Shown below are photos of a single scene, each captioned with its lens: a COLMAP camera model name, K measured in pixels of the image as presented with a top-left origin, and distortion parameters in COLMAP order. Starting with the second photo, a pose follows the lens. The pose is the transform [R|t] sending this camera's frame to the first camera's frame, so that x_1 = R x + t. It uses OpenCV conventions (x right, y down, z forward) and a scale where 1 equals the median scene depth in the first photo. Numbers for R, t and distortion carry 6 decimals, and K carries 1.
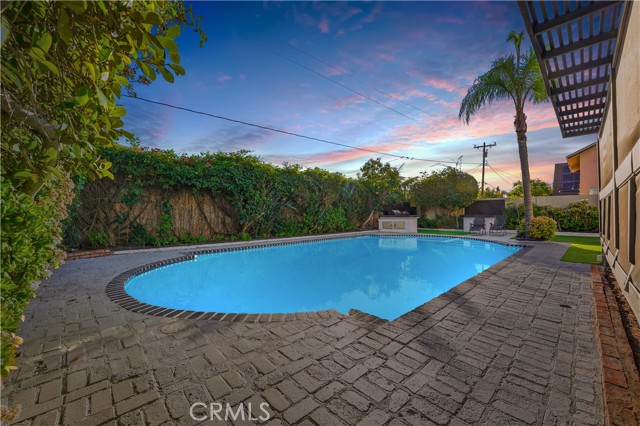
lens RADIAL K [[259.4, 0, 320.0], [0, 259.4, 213.0], [0, 0, 1]] dist [-0.037527, 0.000335]
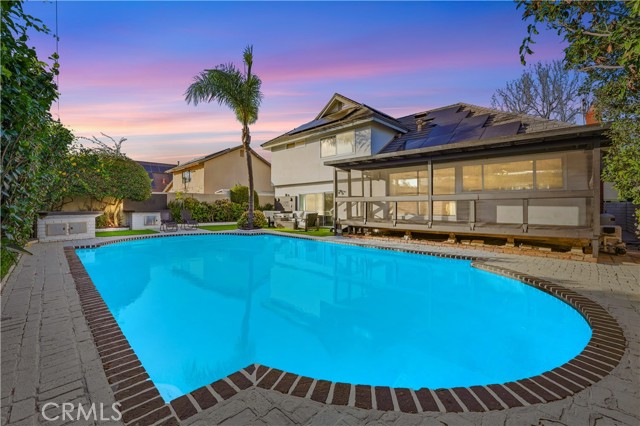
lens RADIAL K [[259.4, 0, 320.0], [0, 259.4, 213.0], [0, 0, 1]] dist [-0.037527, 0.000335]
pose [[-0.029045, -0.024824, 0.999270, -0.311767], [-0.012232, 0.999626, 0.024477, -0.010989], [-0.999503, -0.011512, -0.029338, 0.429590]]
